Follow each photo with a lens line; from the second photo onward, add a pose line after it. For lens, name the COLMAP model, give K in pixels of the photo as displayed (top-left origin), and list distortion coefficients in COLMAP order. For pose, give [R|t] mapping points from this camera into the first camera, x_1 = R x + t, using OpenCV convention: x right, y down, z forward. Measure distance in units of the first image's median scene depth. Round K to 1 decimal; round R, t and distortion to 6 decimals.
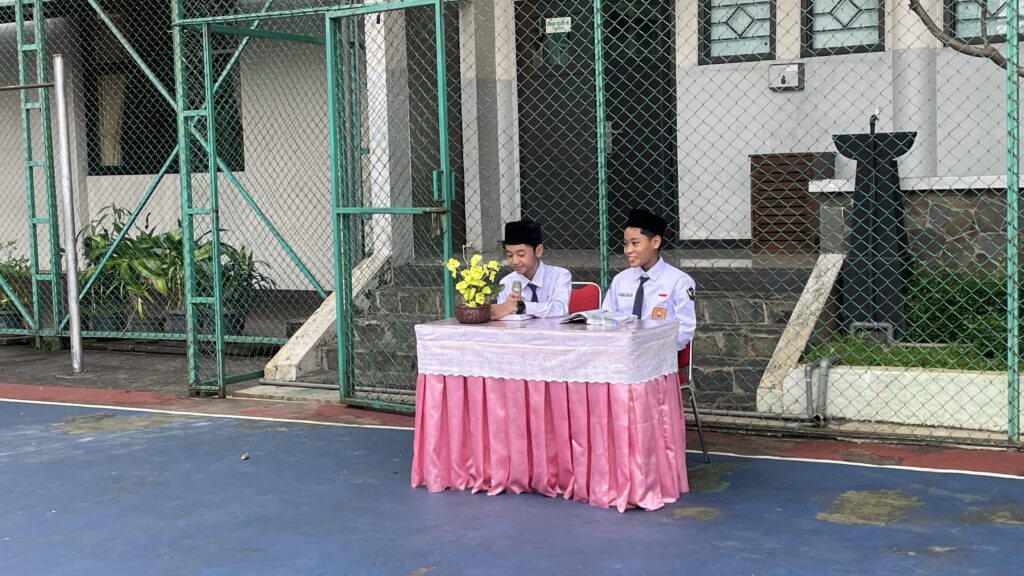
lens RADIAL K [[1491.0, 0, 513.8], [0, 1491.0, 282.8], [0, 0, 1]] dist [0.153719, 0.000000]
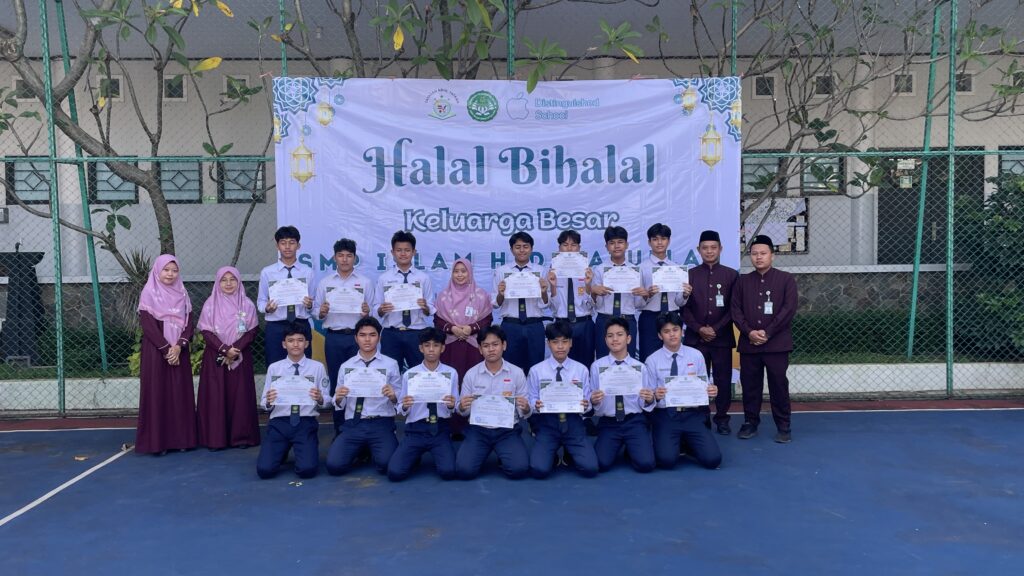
lens RADIAL K [[919.2, 0, 511.1], [0, 919.2, 291.0], [0, 0, 1]] dist [0.082790, -0.080106]
pose [[0.852115, -0.005738, 0.523323, 0.153888], [0.026418, 0.999137, -0.032061, -0.000251], [-0.522687, 0.041145, 0.851531, -0.274067]]
